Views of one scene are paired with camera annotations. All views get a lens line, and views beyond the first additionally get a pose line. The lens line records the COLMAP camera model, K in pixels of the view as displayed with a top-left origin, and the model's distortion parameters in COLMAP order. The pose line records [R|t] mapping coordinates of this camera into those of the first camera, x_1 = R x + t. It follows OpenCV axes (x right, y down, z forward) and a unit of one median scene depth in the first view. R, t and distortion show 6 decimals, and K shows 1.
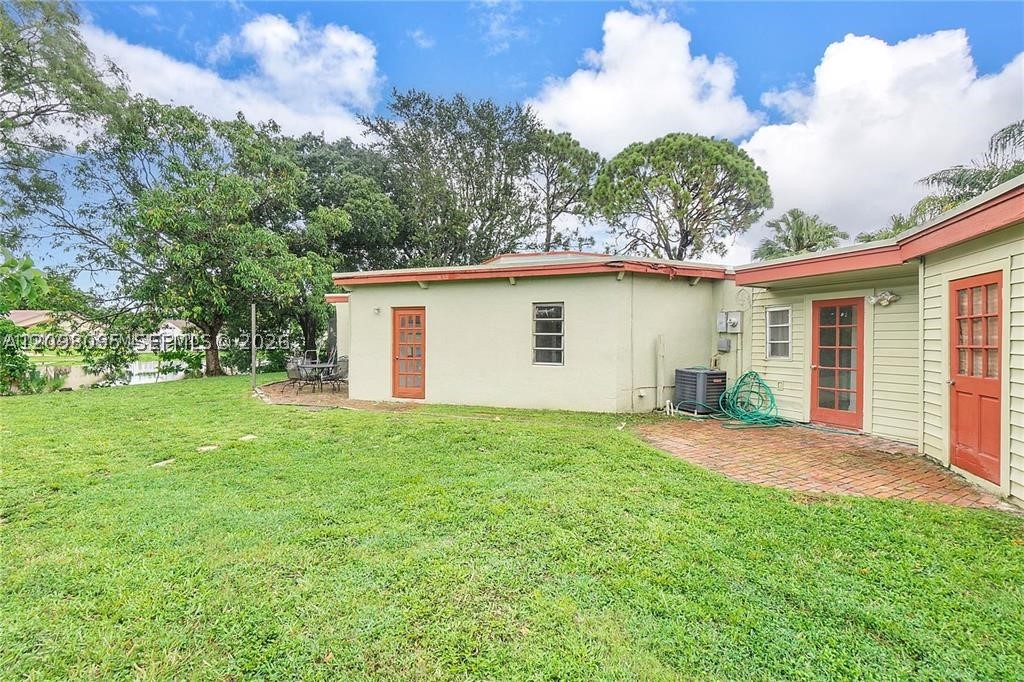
lens RADIAL K [[445.9, 0, 524.3], [0, 445.9, 338.1], [0, 0, 1]] dist [-0.003821, -0.000123]
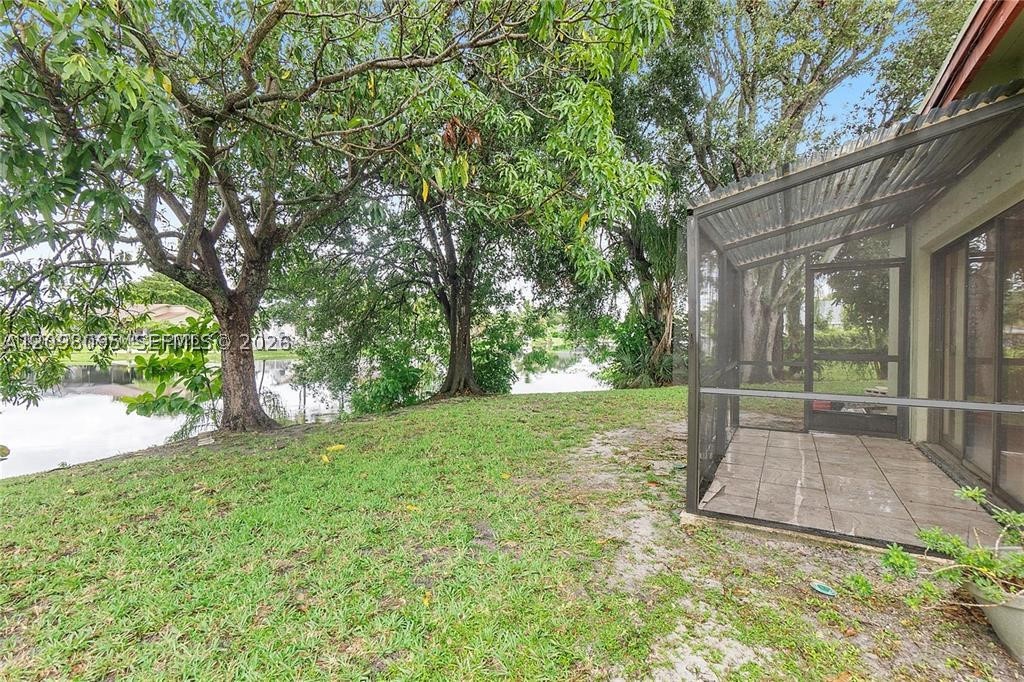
lens RADIAL K [[439.7, 0, 513.8], [0, 439.7, 337.0], [0, 0, 1]] dist [-0.004088, -0.000383]
pose [[0.975378, -0.003818, -0.220508, -0.798271], [0.004526, 0.999986, 0.002704, 0.021524], [0.220495, -0.003636, 0.975381, 1.393117]]
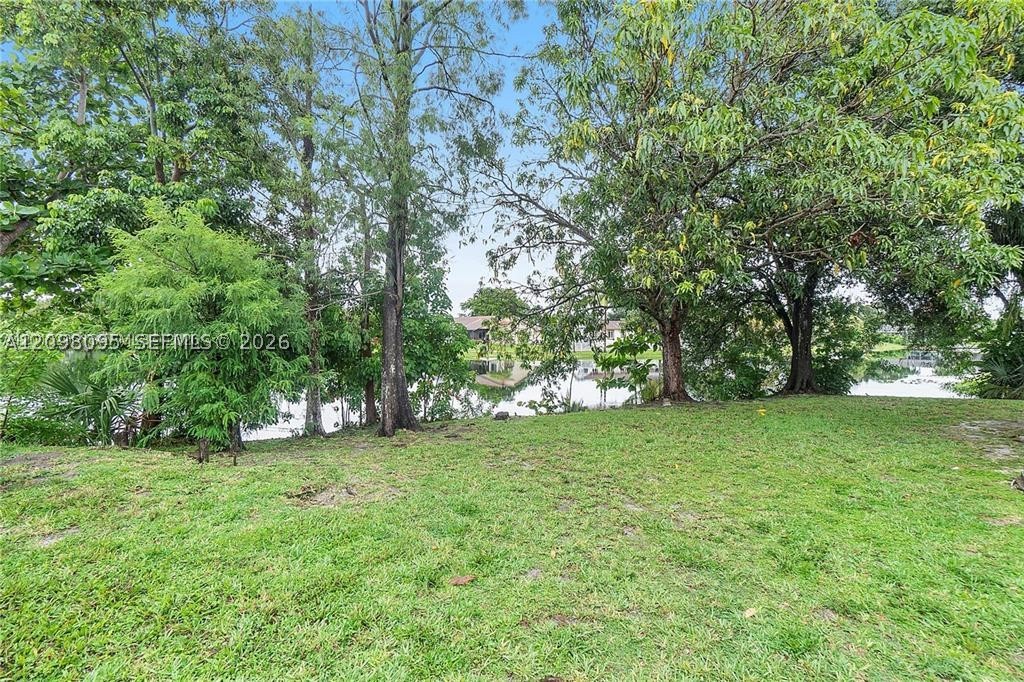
lens RADIAL K [[439.7, 0, 513.8], [0, 439.7, 337.0], [0, 0, 1]] dist [-0.004088, -0.000383]
pose [[0.687340, -0.003981, -0.726325, -0.804680], [0.002414, 0.999992, -0.003197, -0.000861], [0.726332, 0.000444, 0.687344, 0.837674]]
